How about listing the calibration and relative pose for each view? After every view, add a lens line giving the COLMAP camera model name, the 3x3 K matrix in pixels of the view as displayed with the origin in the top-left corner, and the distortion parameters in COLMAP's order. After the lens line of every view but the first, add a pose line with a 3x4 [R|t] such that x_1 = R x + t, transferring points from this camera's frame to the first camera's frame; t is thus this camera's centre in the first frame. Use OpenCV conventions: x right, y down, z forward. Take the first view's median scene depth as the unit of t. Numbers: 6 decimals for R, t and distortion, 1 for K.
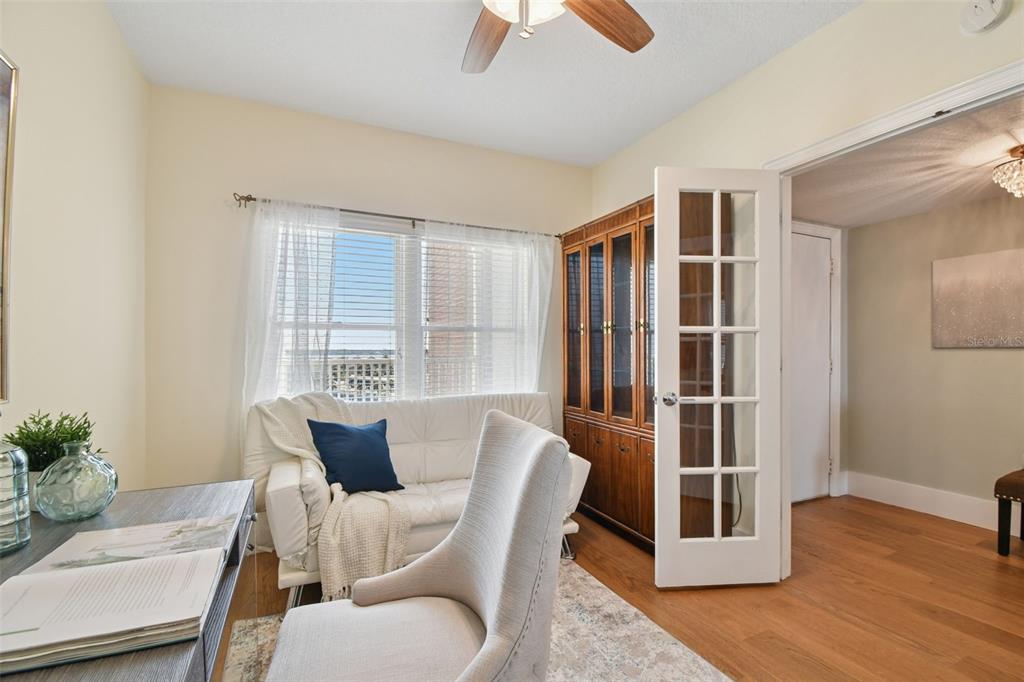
lens RADIAL K [[452.9, 0, 513.7], [0, 452.9, 350.7], [0, 0, 1]] dist [0.027014, -0.022652]
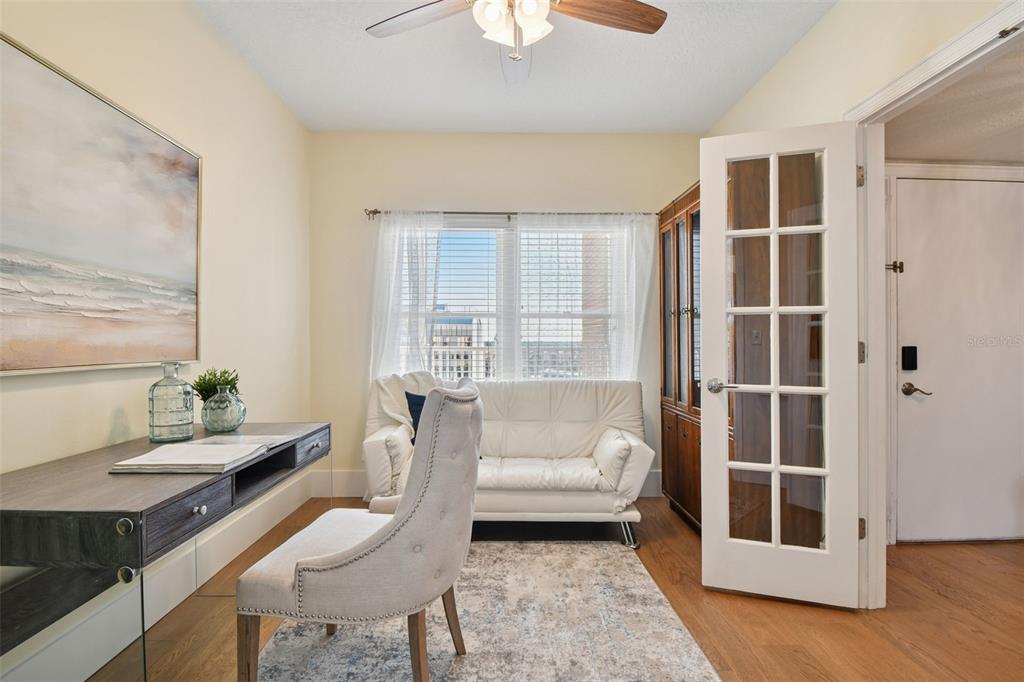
lens RADIAL K [[512.8, 0, 498.9], [0, 512.8, 345.4], [0, 0, 1]] dist [0.040875, -0.027081]
pose [[0.906291, 0.008222, -0.422574, 0.374349], [-0.006283, 0.999962, 0.005982, 0.019290], [0.422607, -0.002767, 0.906309, -0.143994]]
